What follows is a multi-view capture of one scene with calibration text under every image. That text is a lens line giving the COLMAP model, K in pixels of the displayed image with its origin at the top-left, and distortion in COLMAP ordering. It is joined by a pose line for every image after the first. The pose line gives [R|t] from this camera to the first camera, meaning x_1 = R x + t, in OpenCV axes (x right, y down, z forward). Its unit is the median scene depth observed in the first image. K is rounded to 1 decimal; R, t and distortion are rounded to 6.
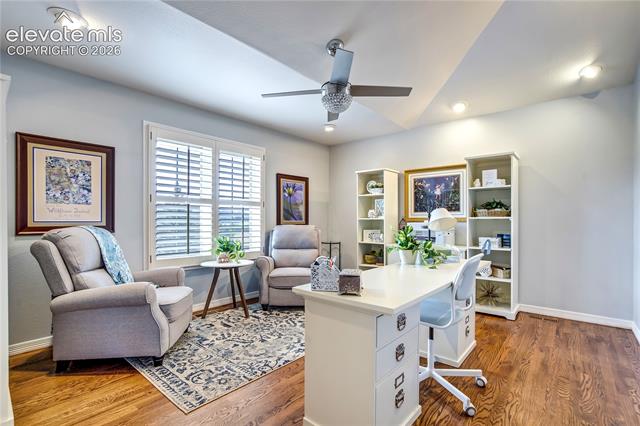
lens RADIAL K [[298.3, 0, 320.1], [0, 298.3, 218.3], [0, 0, 1]] dist [-0.018406, 0.001179]
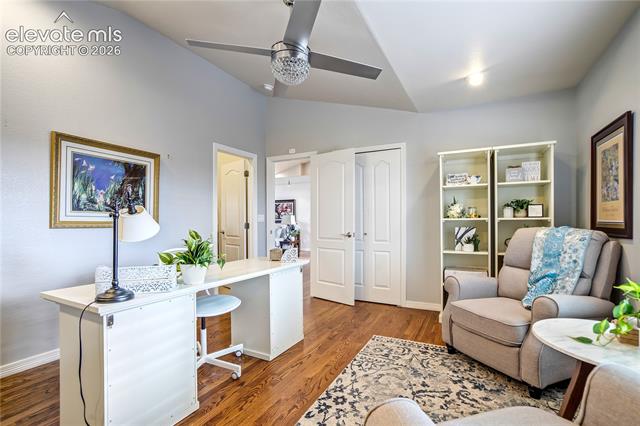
lens RADIAL K [[298.3, 0, 319.8], [0, 298.3, 214.3], [0, 0, 1]] dist [-0.018406, 0.001179]
pose [[-0.972649, -0.000041, -0.232281, 0.169813], [0.004462, 0.999812, -0.018862, -0.001116], [0.232238, -0.019383, -0.972466, 1.805717]]
